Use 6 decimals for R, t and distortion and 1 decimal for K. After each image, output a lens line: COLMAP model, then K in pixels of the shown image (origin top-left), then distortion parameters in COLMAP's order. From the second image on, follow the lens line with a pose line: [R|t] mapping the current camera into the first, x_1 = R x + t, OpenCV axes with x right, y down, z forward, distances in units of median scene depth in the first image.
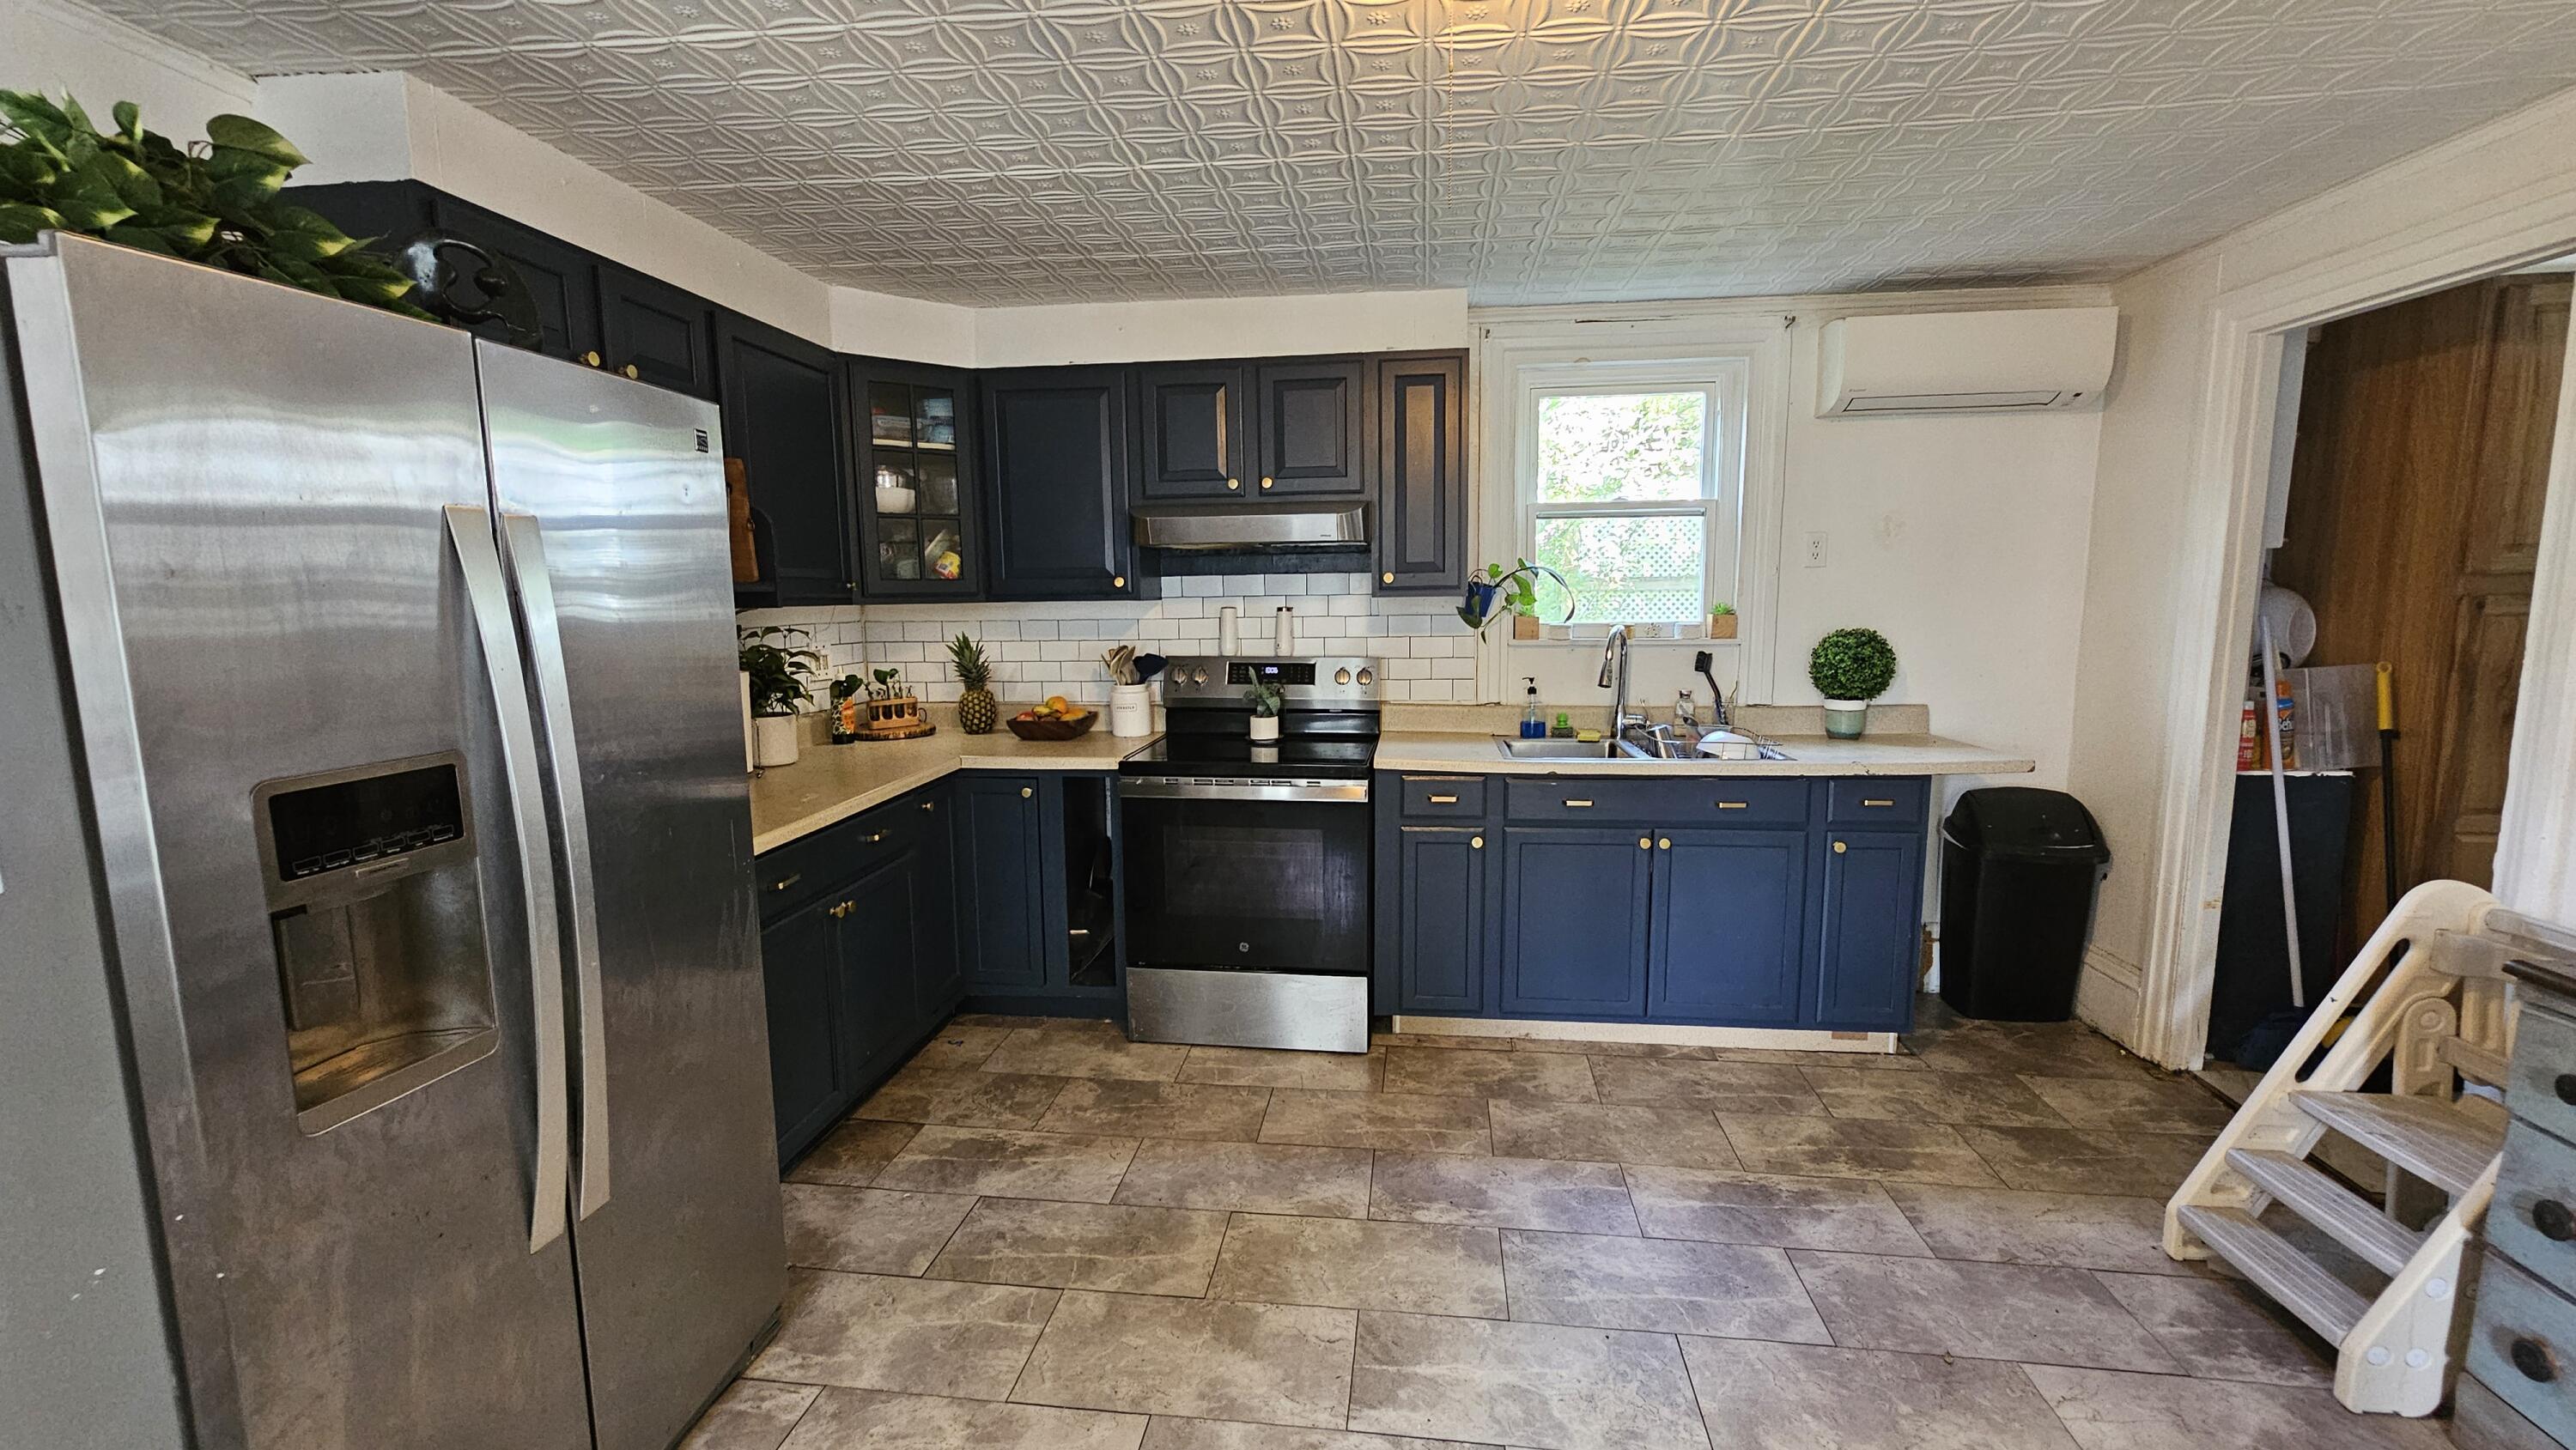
lens RADIAL K [[1056.8, 0, 1292.1], [0, 1056.8, 733.8], [0, 0, 1]] dist [-0.003229, 0.001461]
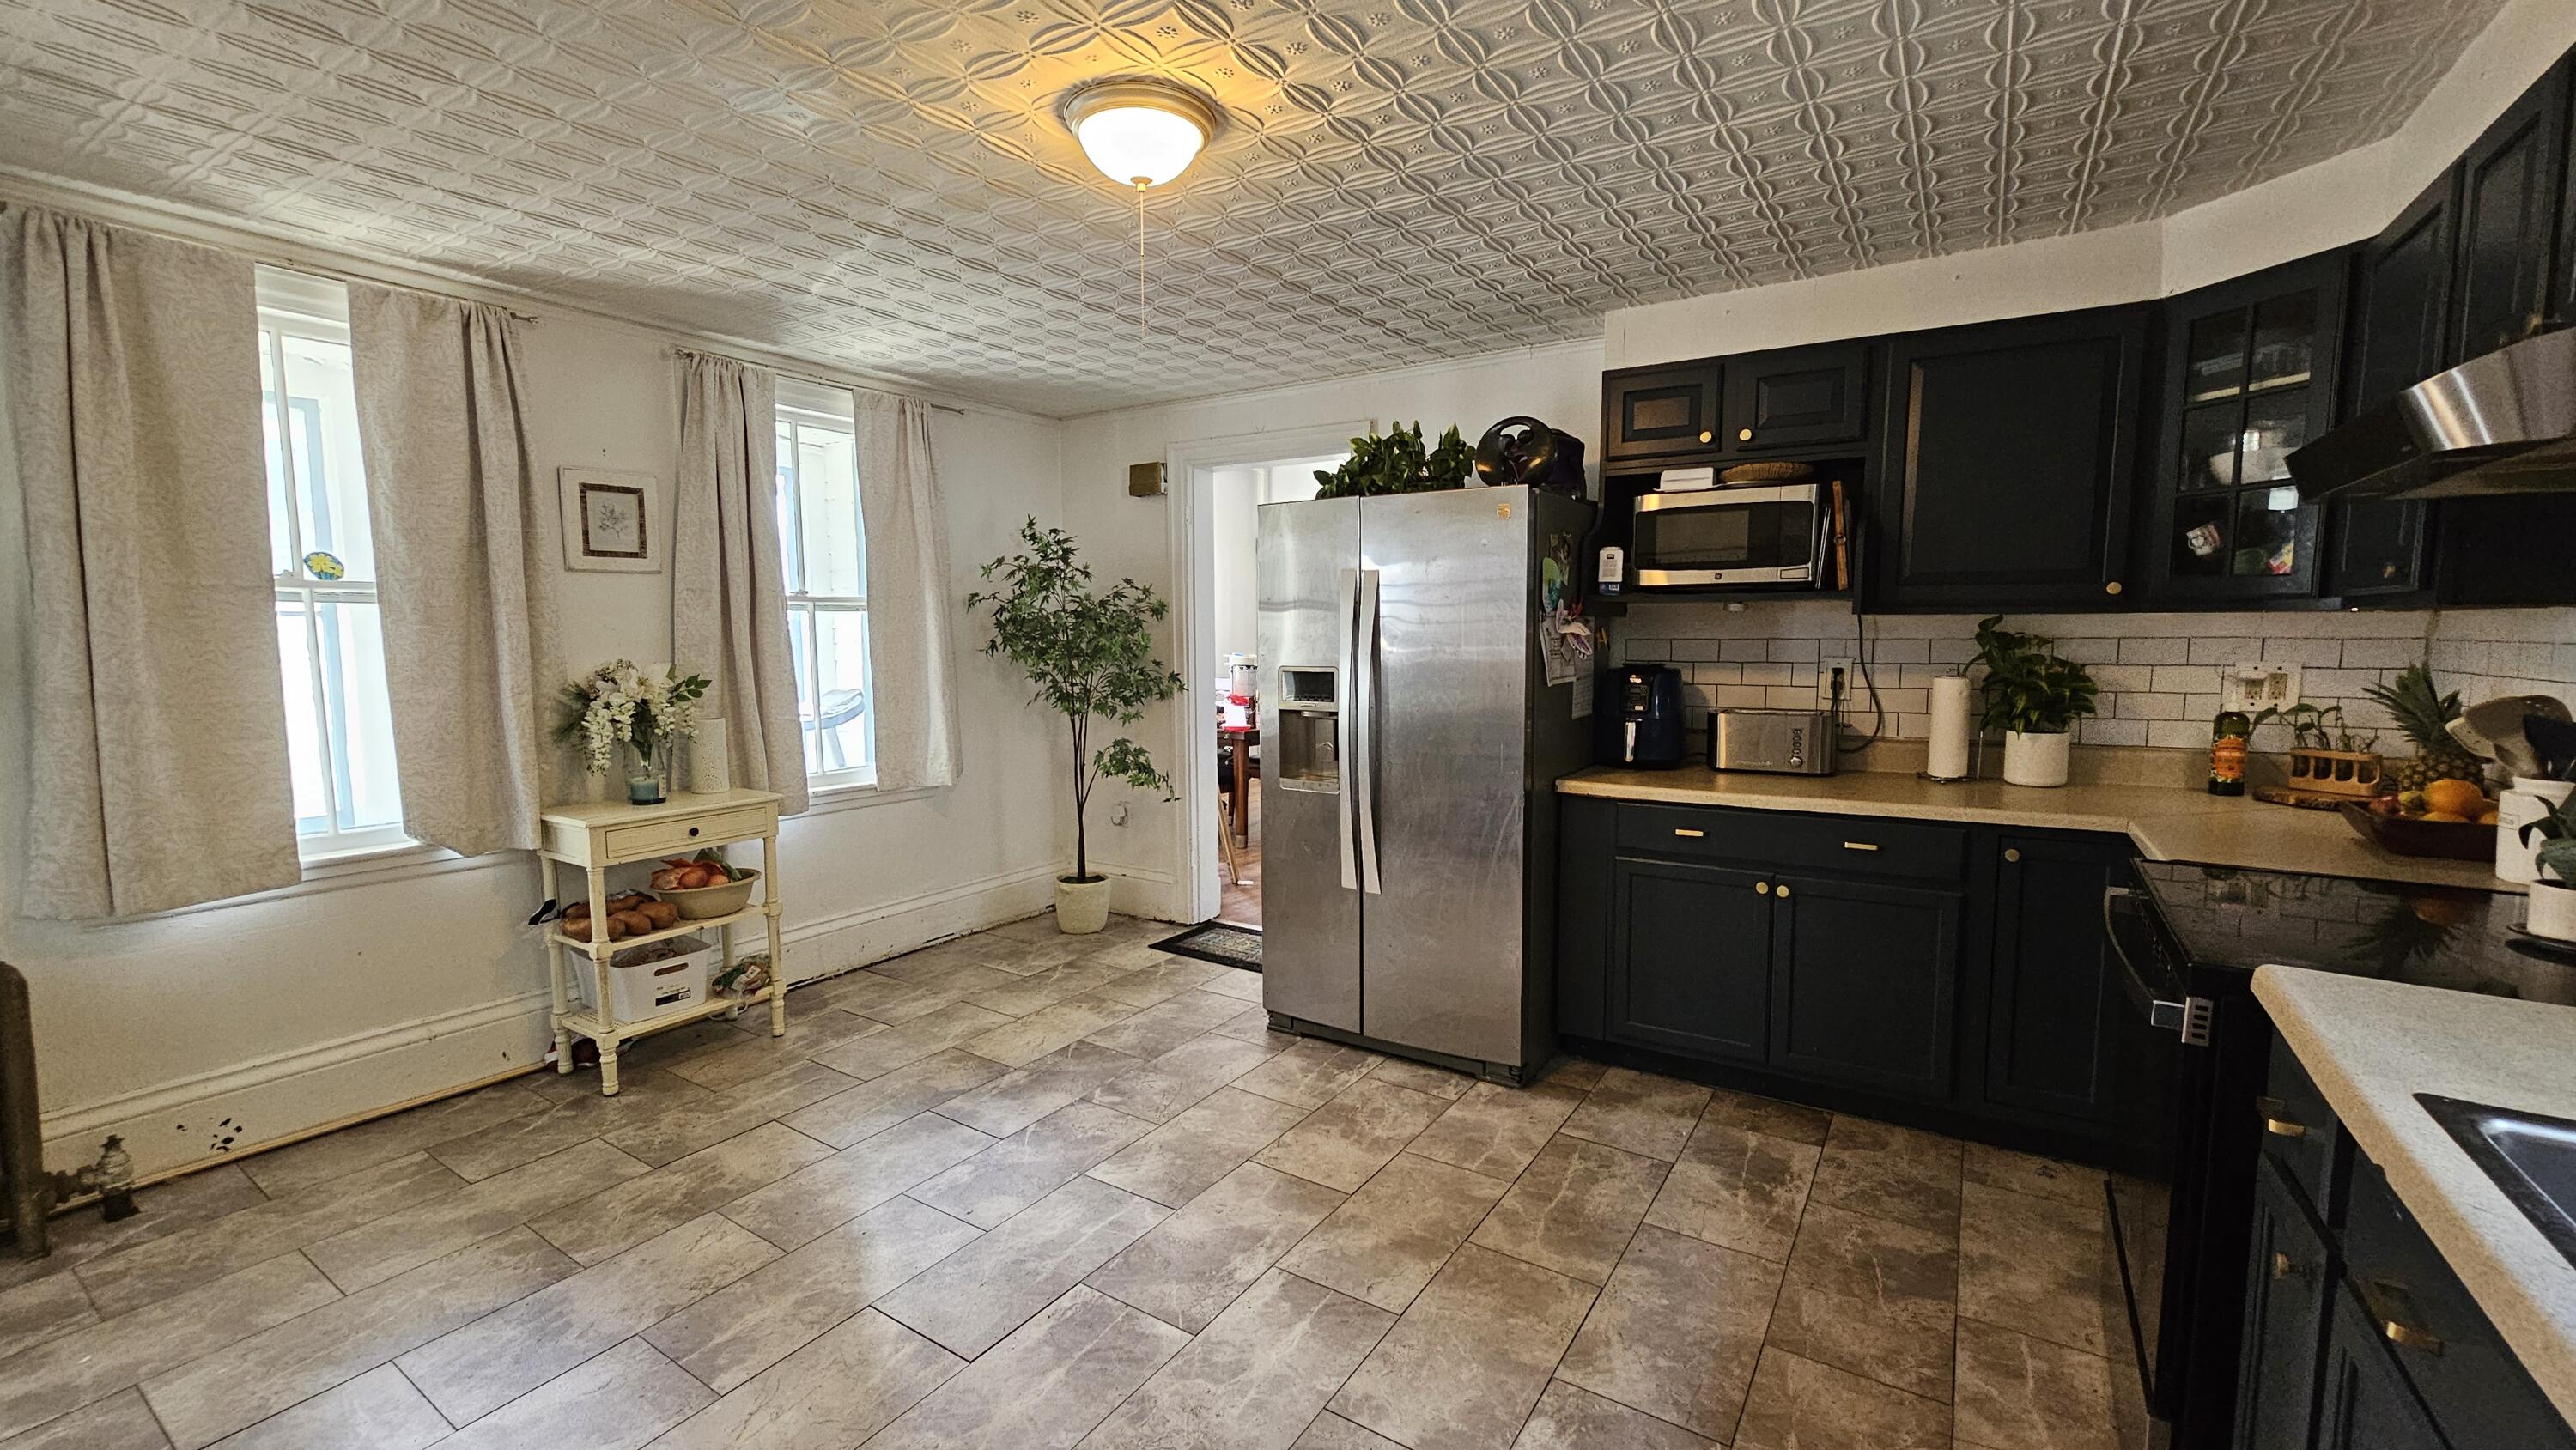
lens RADIAL K [[1056.8, 0, 1283.4], [0, 1056.8, 733.8], [0, 0, 1]] dist [-0.003229, 0.001461]
pose [[-0.439225, 0.099136, -0.892890, 0.681407], [-0.115708, 0.979372, 0.165656, -0.101335], [0.890894, 0.176075, -0.418694, 0.885076]]
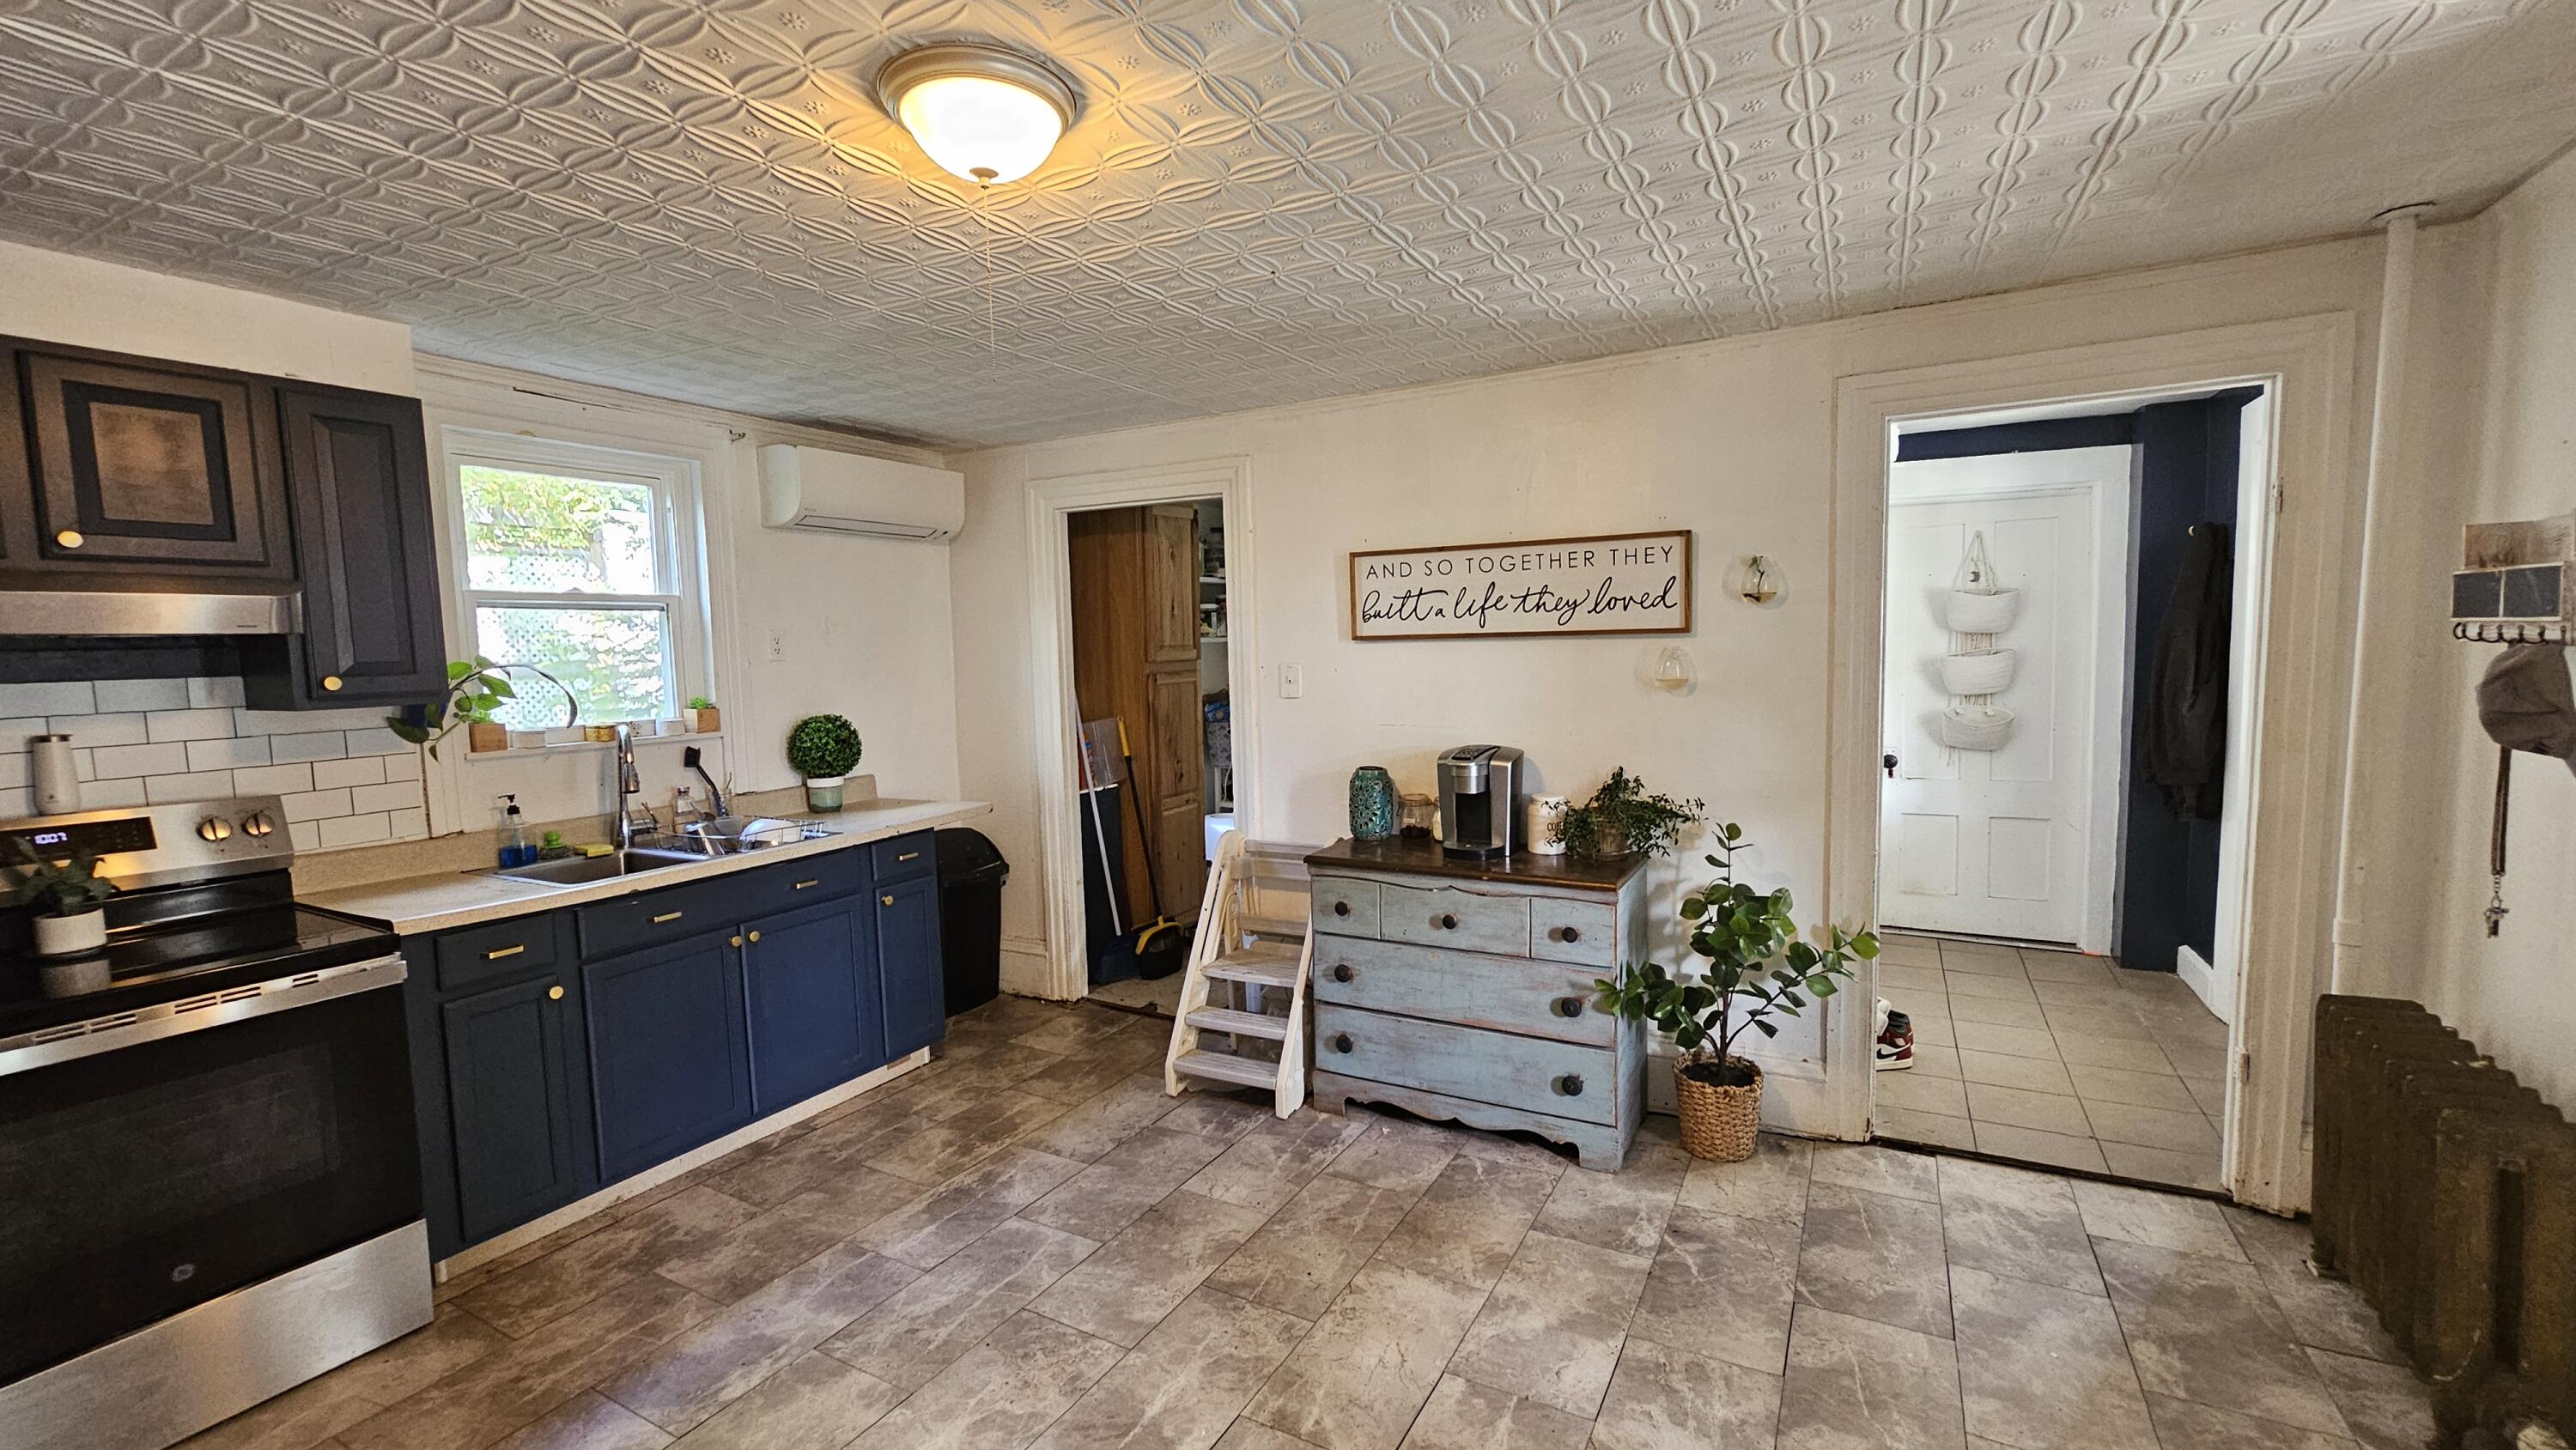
lens RADIAL K [[1056.8, 0, 1288.7], [0, 1056.8, 731.8], [0, 0, 1]] dist [-0.003229, 0.001461]
pose [[0.375054, -0.073814, 0.924060, -0.396399], [0.146860, 0.988967, 0.019392, -0.035596], [-0.915296, 0.128434, 0.381756, 0.130464]]
